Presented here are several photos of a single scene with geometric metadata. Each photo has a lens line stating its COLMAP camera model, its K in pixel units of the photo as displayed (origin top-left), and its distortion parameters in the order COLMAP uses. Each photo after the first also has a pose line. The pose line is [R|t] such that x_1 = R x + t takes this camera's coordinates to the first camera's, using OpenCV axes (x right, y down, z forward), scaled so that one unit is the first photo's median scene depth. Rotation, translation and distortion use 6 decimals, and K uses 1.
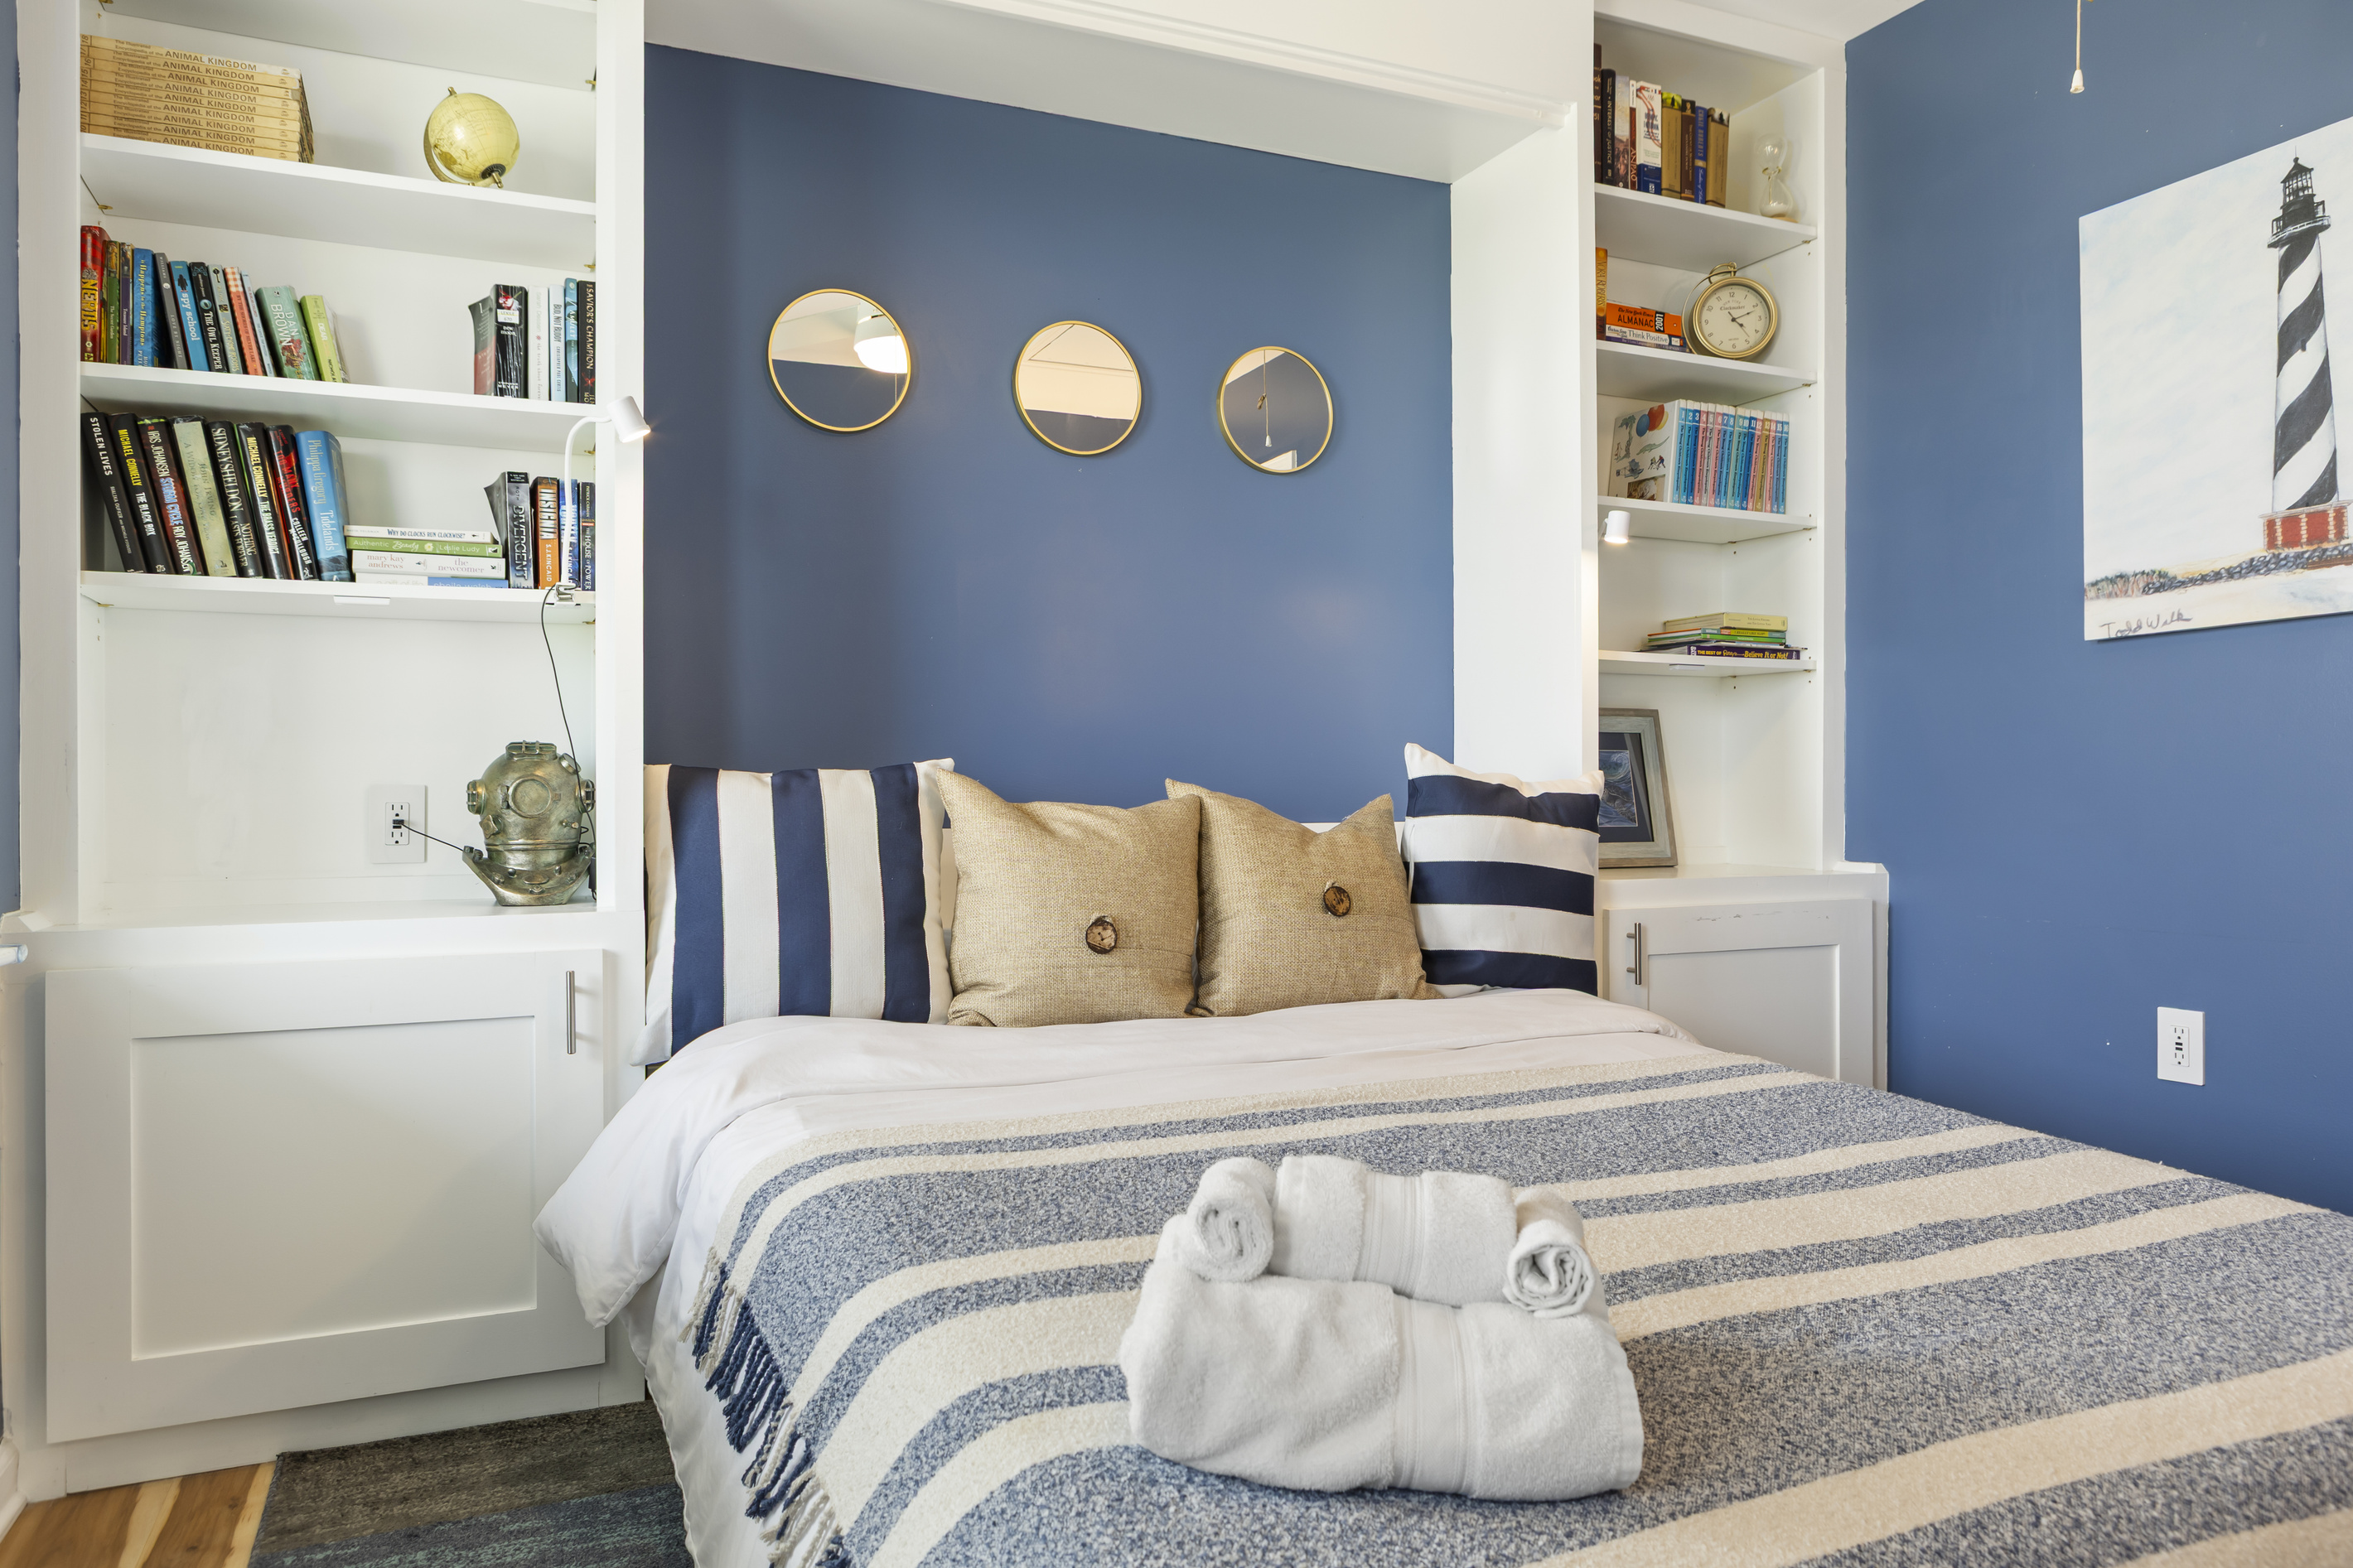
lens RADIAL K [[1642.3, 0, 1176.5], [0, 1642.3, 784.0], [0, 0, 1]] dist [0.003423, -0.000744]
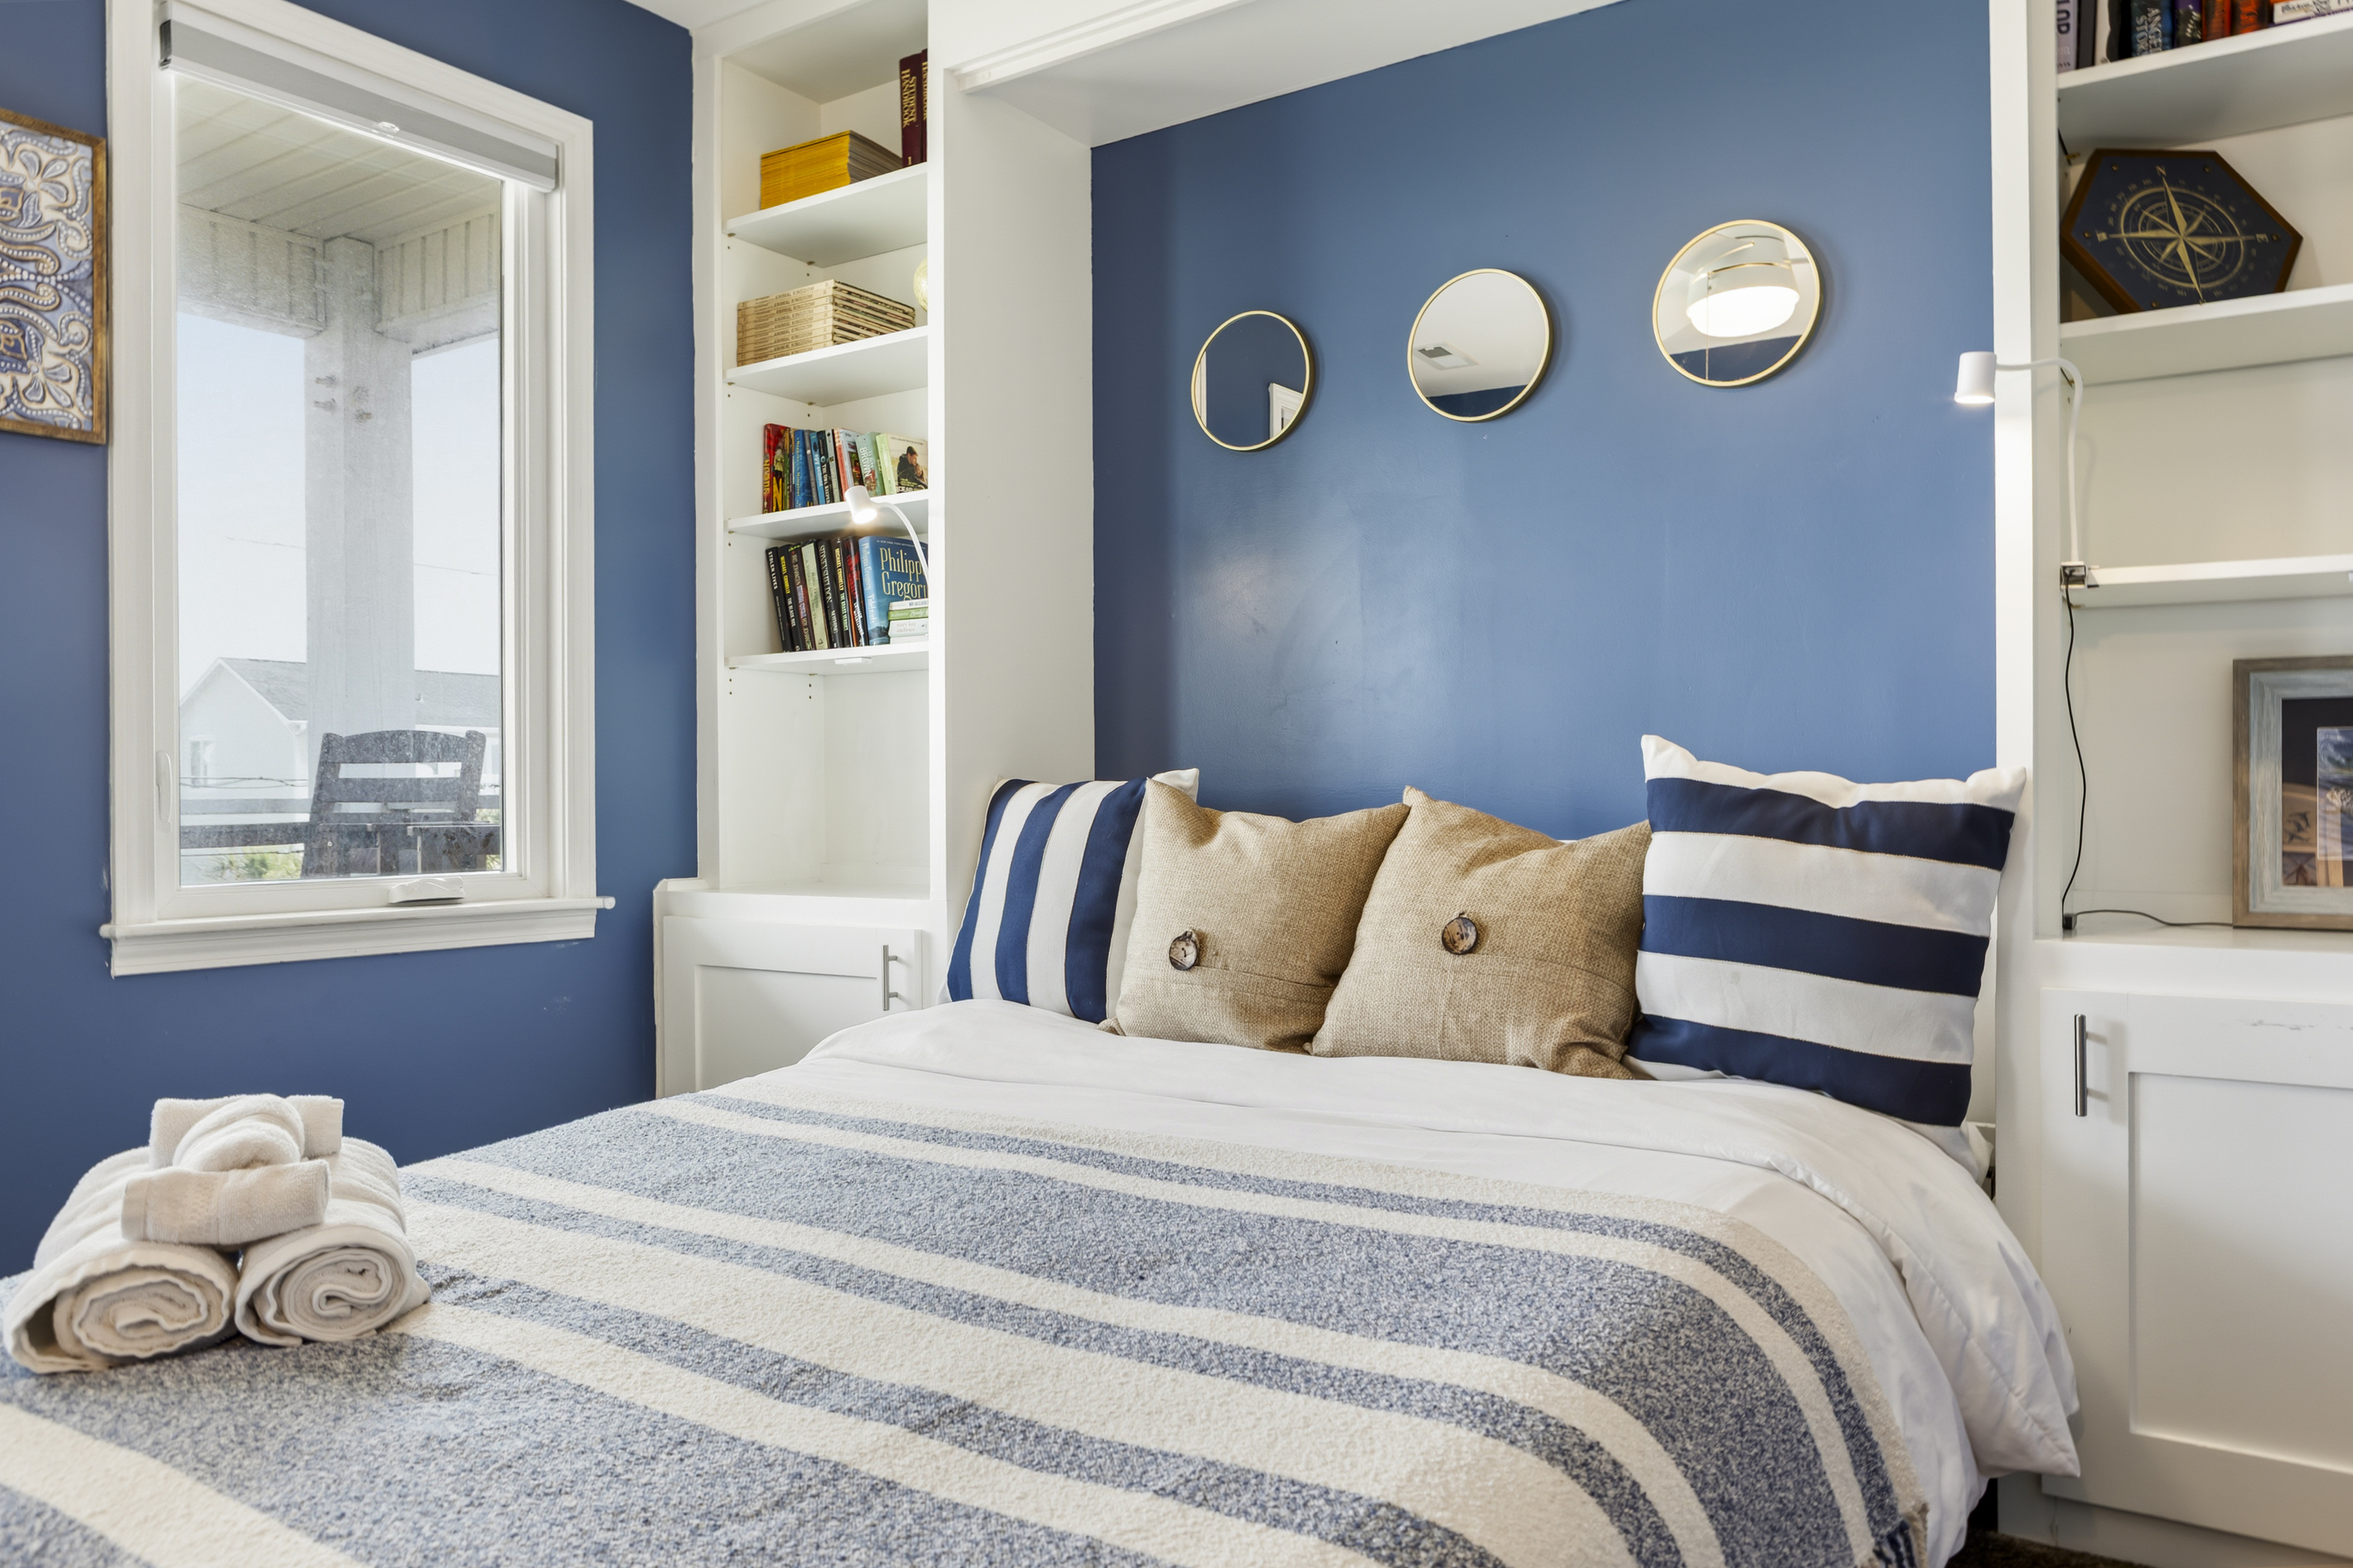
lens RADIAL K [[1723.9, 0, 1176.5], [0, 1723.9, 784.0], [0, 0, 1]] dist [-0.002245, 0.000106]
pose [[0.512217, -0.011869, -0.858774, 0.817540], [0.001043, 0.999912, -0.013198, 0.008861], [0.858855, 0.005864, 0.512185, 0.484402]]
